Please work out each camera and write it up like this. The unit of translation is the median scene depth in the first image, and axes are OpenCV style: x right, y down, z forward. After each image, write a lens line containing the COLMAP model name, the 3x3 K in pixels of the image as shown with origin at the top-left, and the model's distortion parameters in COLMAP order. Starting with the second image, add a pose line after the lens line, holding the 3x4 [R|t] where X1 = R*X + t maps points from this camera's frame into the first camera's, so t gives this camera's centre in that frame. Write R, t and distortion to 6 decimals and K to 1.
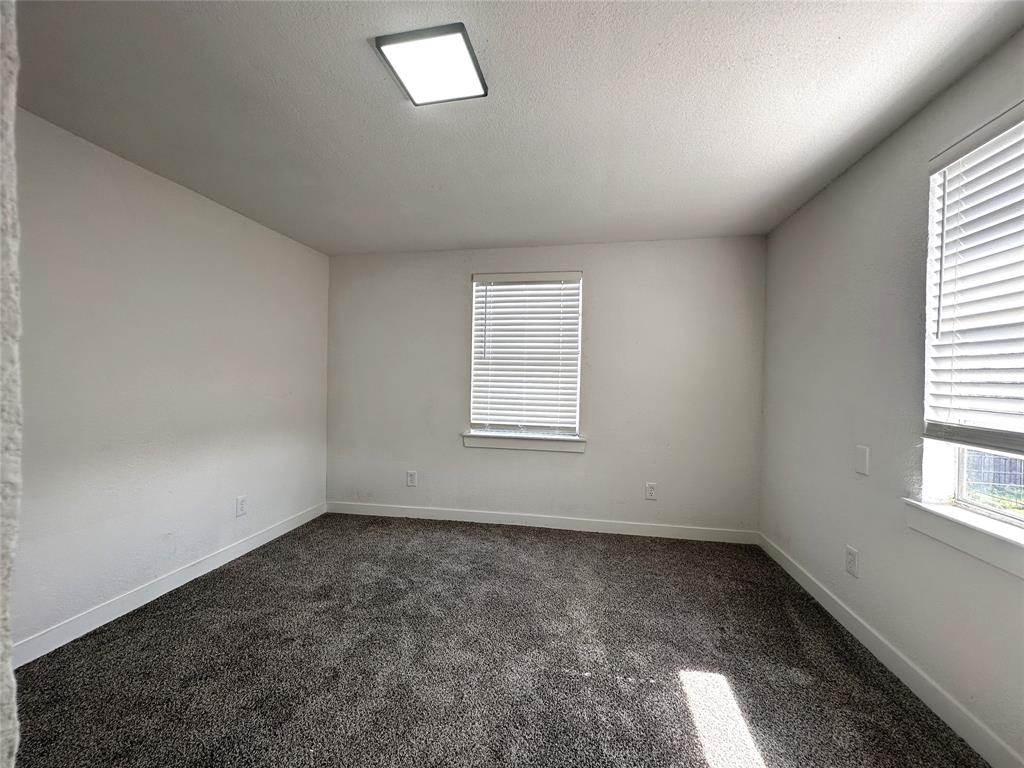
lens RADIAL K [[407.8, 0, 512.0], [0, 407.8, 384.0], [0, 0, 1]] dist [0.001295, 0.000048]
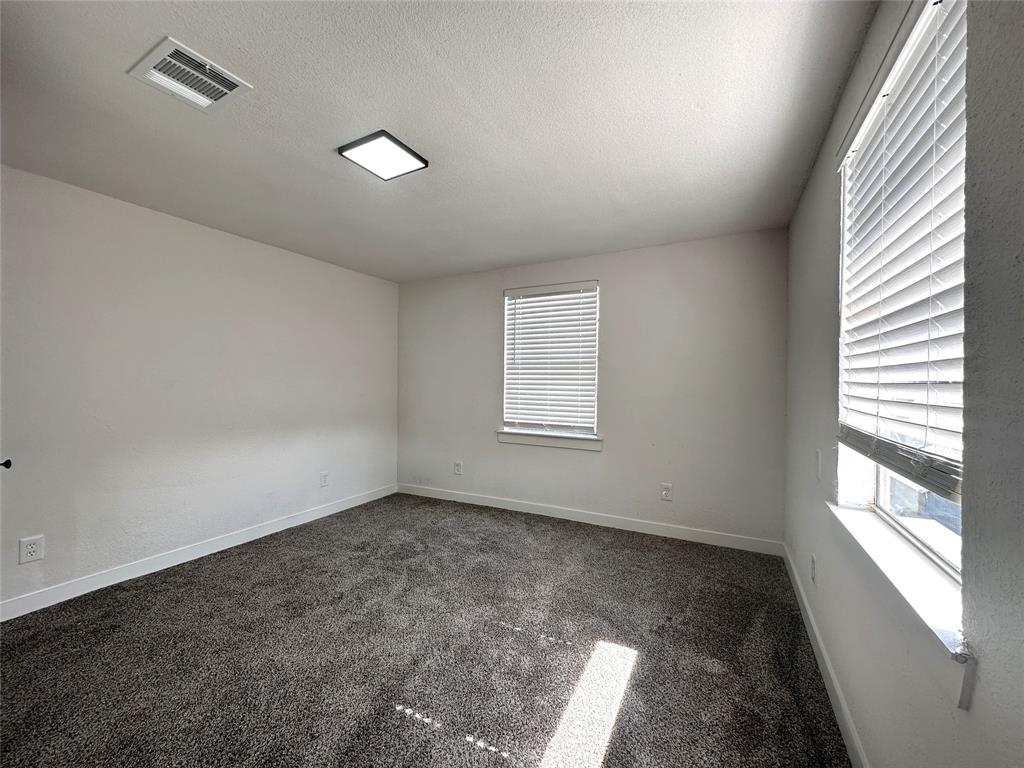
lens RADIAL K [[407.8, 0, 512.0], [0, 407.8, 384.0], [0, 0, 1]] dist [0.001295, 0.000048]
pose [[0.954681, -0.007519, -0.297536, 0.281838], [0.005288, 0.999952, -0.008301, 0.001957], [0.297584, 0.006351, 0.954674, -0.080771]]
